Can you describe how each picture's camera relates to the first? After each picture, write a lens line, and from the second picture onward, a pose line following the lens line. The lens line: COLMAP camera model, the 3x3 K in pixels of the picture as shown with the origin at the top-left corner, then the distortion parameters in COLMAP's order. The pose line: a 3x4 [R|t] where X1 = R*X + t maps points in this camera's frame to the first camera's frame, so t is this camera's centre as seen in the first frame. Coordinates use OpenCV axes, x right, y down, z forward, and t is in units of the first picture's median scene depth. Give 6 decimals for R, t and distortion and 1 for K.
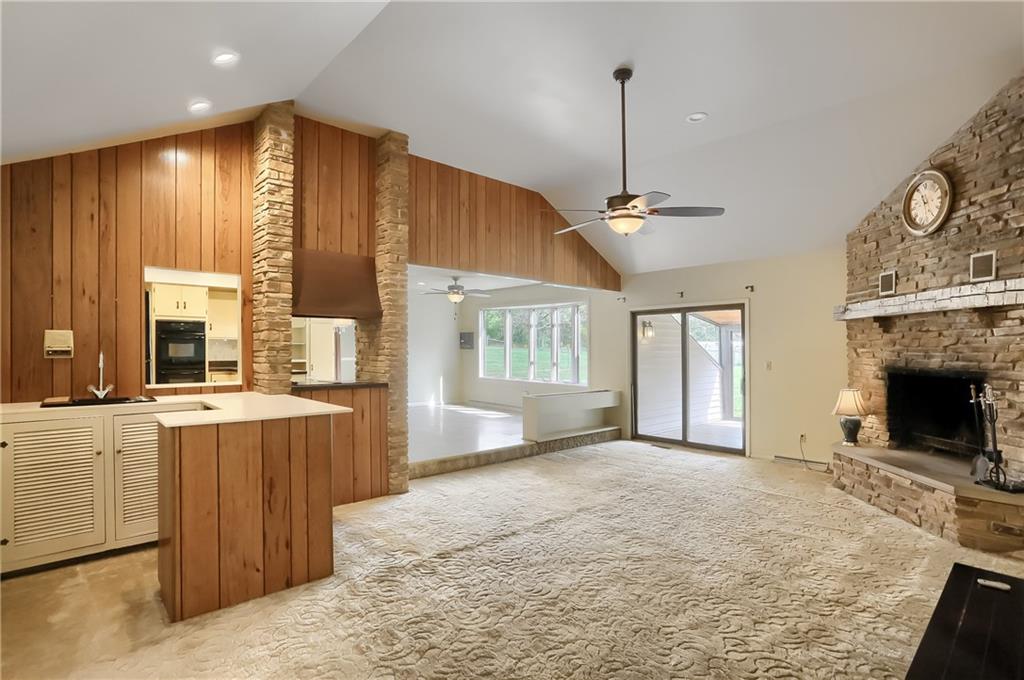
lens RADIAL K [[505.3, 0, 510.2], [0, 505.3, 348.5], [0, 0, 1]] dist [-0.078741, 0.039904]
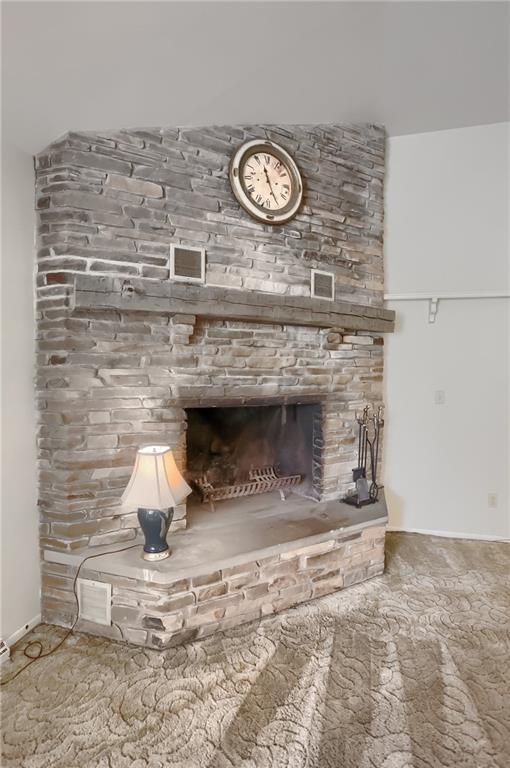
lens RADIAL K [[379.0, 0, 255.0], [0, 379.0, 384.0], [0, 0, 1]] dist [-0.078741, 0.039904]
pose [[-0.543254, -0.004268, 0.839558, 0.379199], [0.007085, 0.999928, 0.009668, 0.016431], [-0.839538, 0.011201, -0.543185, 1.372304]]
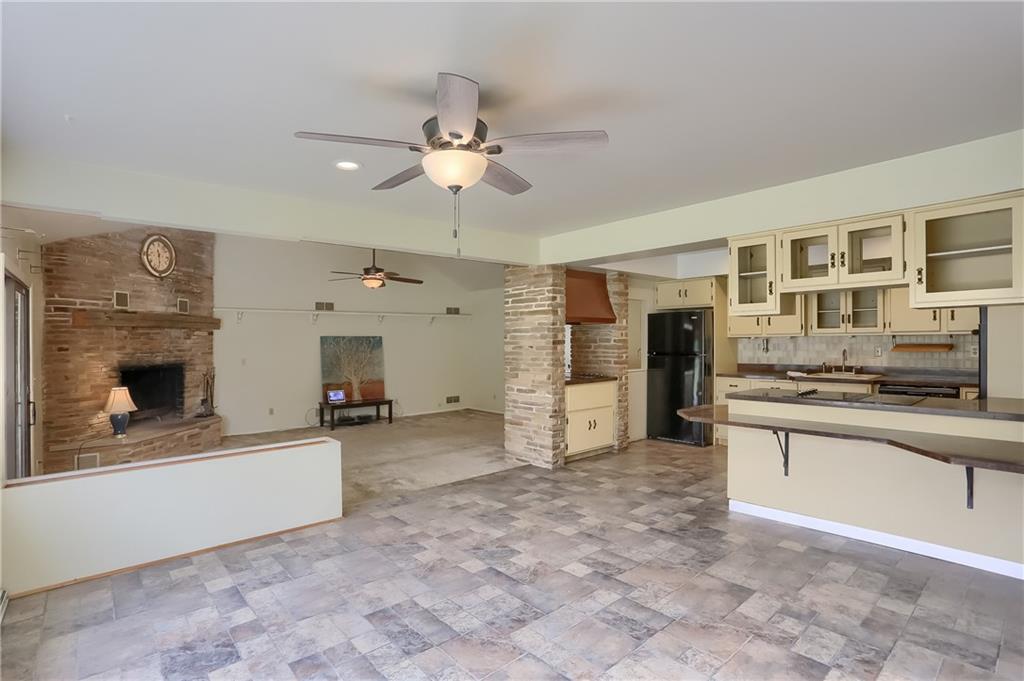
lens RADIAL K [[505.3, 0, 510.2], [0, 505.3, 349.0], [0, 0, 1]] dist [-0.078741, 0.039904]
pose [[-0.999692, 0.005794, 0.024126, -0.287095], [0.006263, 0.999792, 0.019426, -0.029611], [-0.024009, 0.019572, -0.999520, 2.567578]]
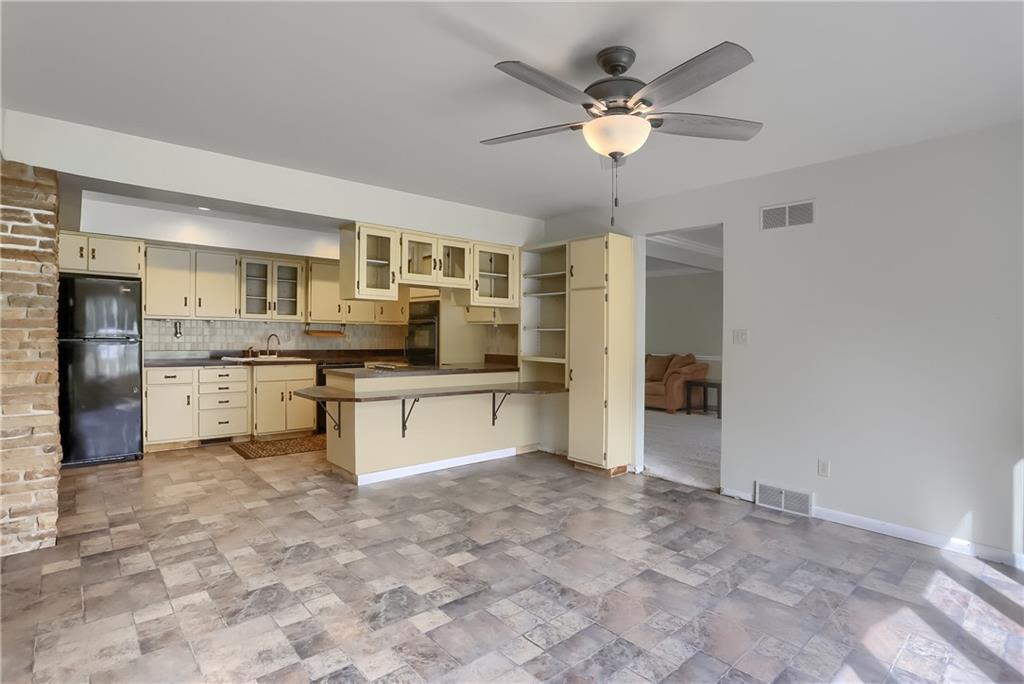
lens RADIAL K [[514.2, 0, 516.4], [0, 514.2, 339.2], [0, 0, 1]] dist [-0.077477, 0.042378]
pose [[-0.008744, 0.001364, -0.999961, 0.308131], [-0.018413, 0.999829, 0.001525, 0.001501], [0.999792, 0.018426, -0.008718, 1.945879]]
